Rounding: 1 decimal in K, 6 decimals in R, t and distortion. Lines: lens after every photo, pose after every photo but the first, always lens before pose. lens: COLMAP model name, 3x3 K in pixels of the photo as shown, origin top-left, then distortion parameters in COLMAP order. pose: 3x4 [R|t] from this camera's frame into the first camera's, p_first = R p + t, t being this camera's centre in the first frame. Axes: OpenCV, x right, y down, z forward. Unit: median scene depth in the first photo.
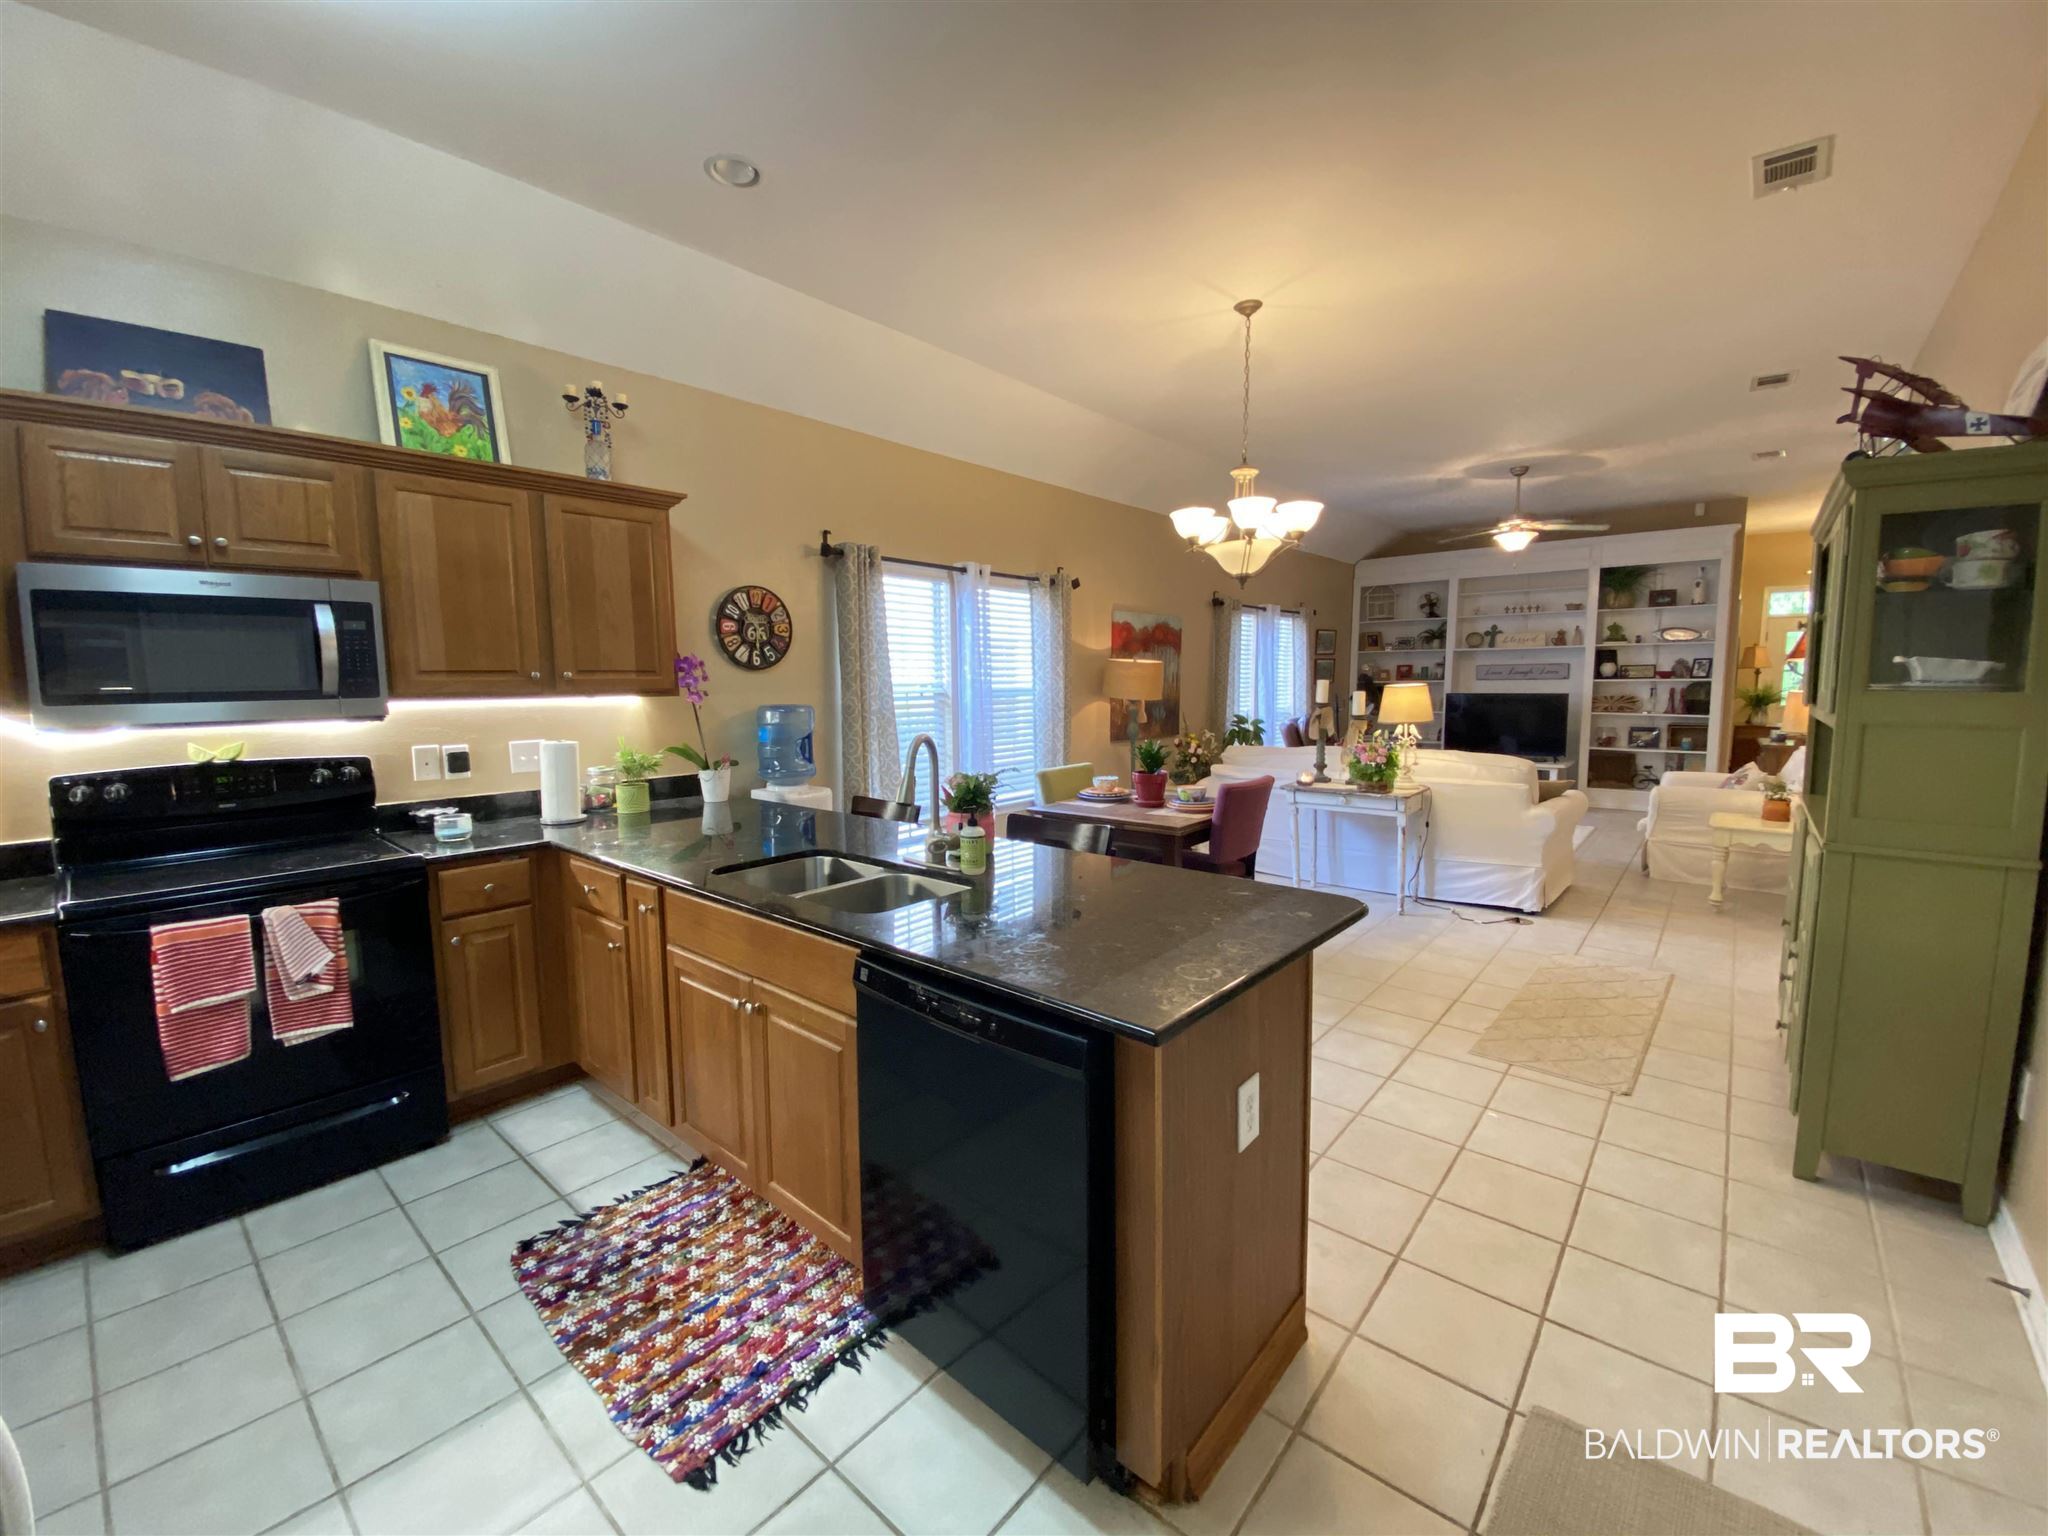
lens RADIAL K [[834.7, 0, 1044.8], [0, 834.7, 761.7], [0, 0, 1]] dist [0.004127, -0.002896]
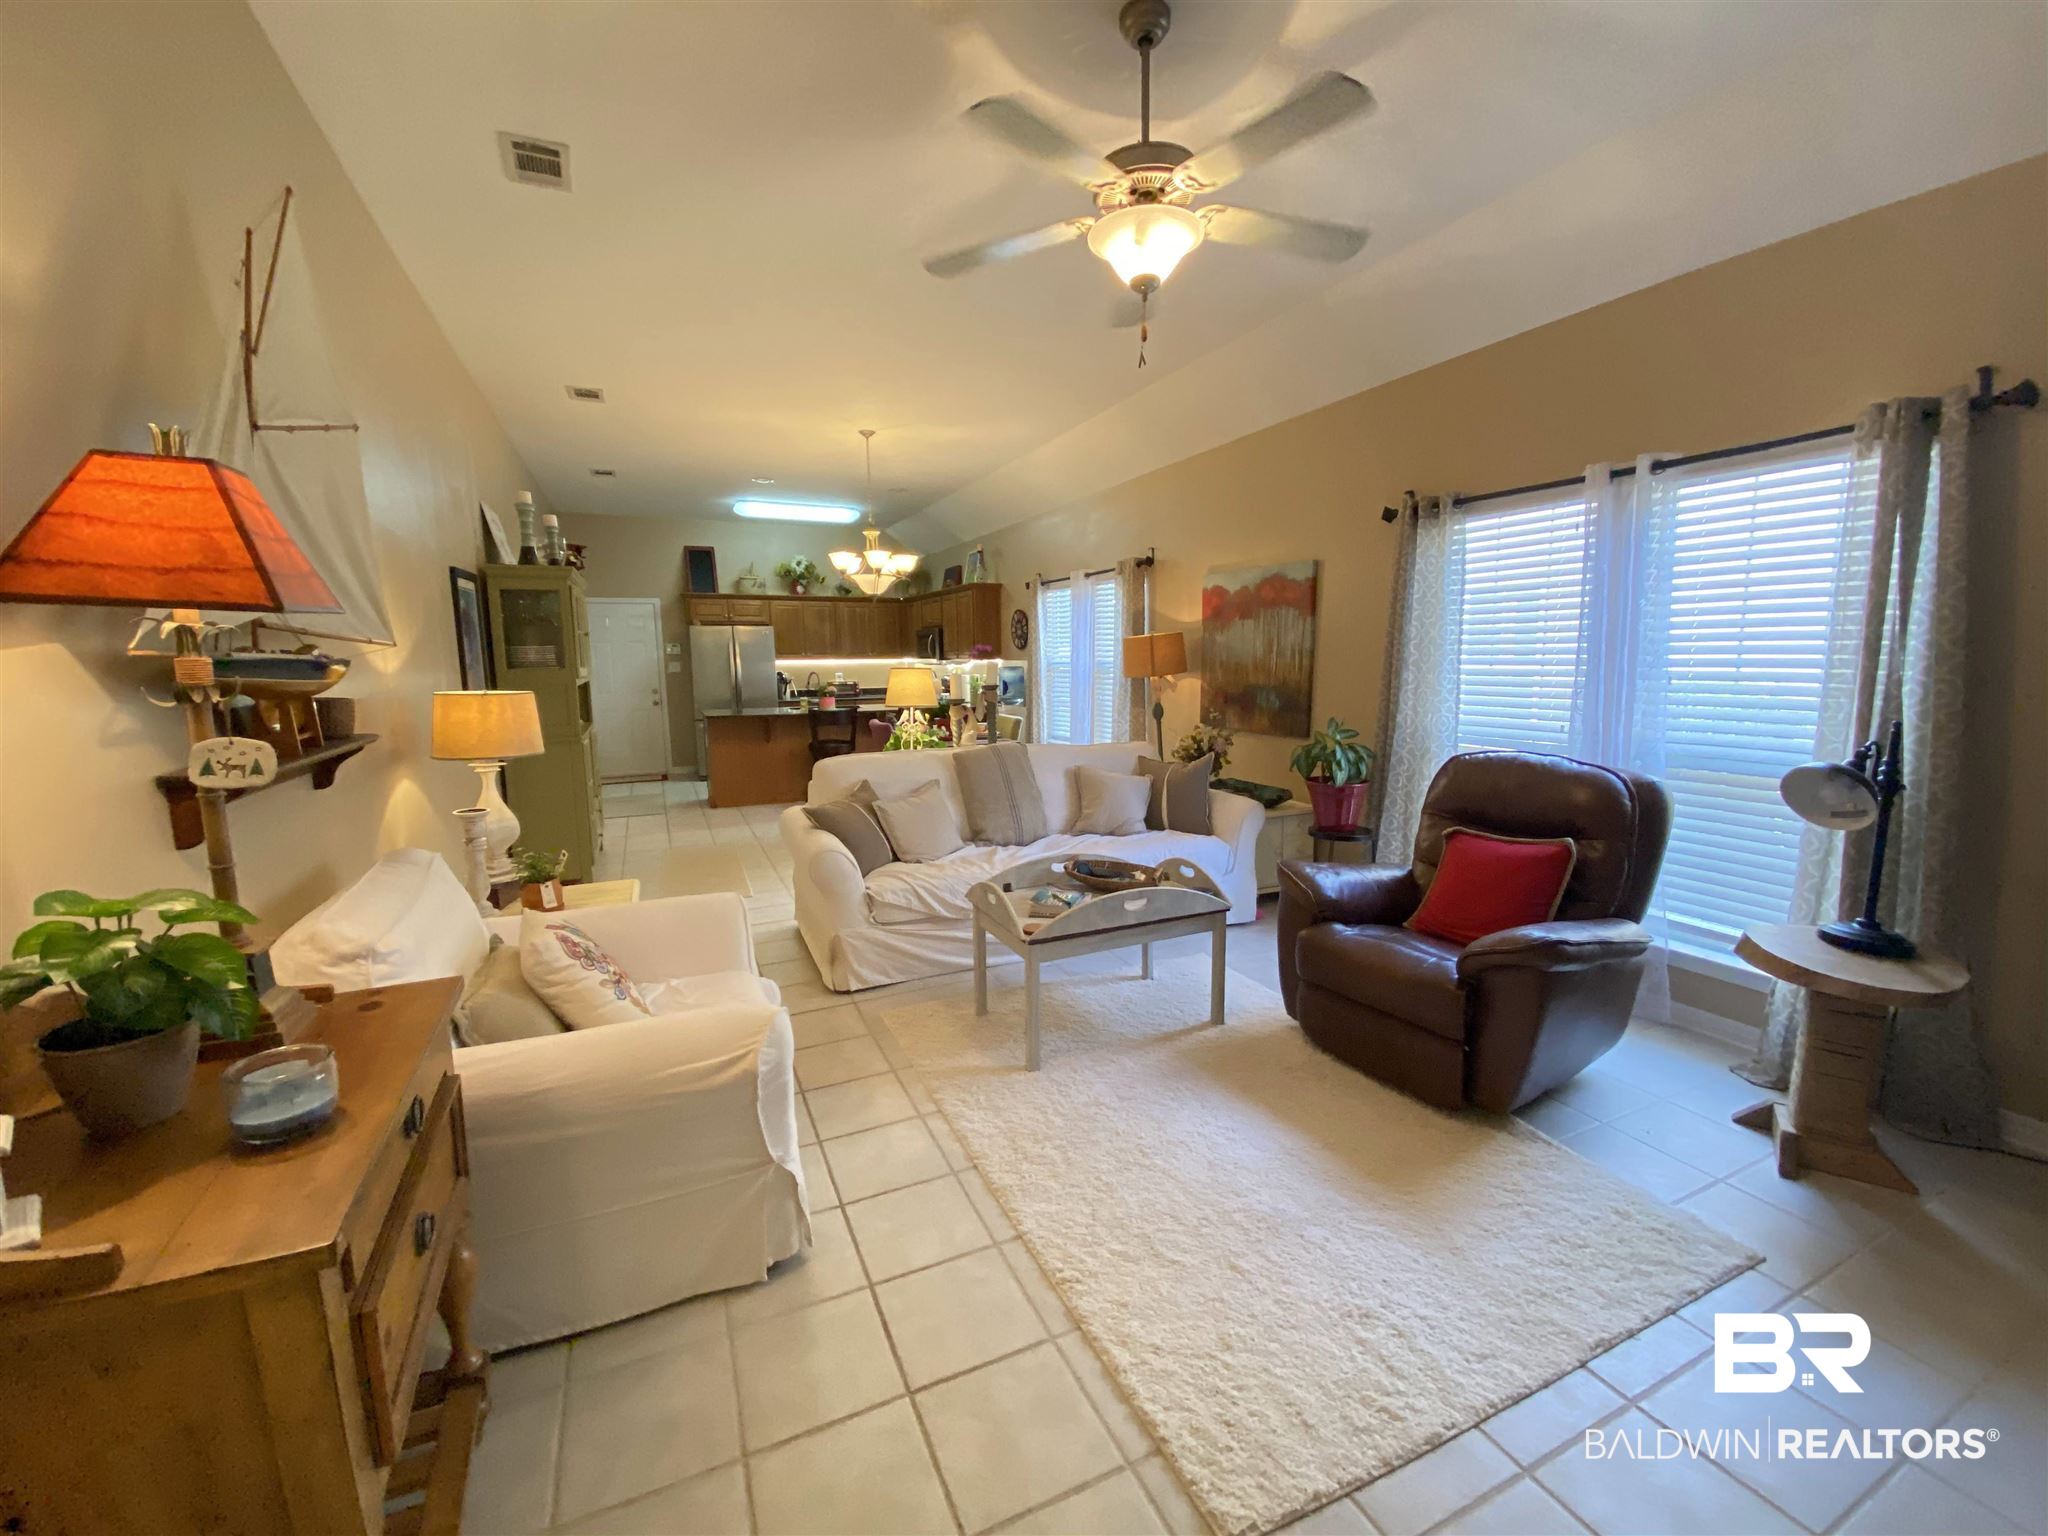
lens RADIAL K [[834.7, 0, 1023.8], [0, 834.7, 767.4], [0, 0, 1]] dist [0.004127, -0.002896]
pose [[-0.432837, 0.139485, -0.890615, 1.391132], [-0.070192, 0.979743, 0.187557, -0.193529], [0.898735, 0.143695, -0.414278, 1.754482]]
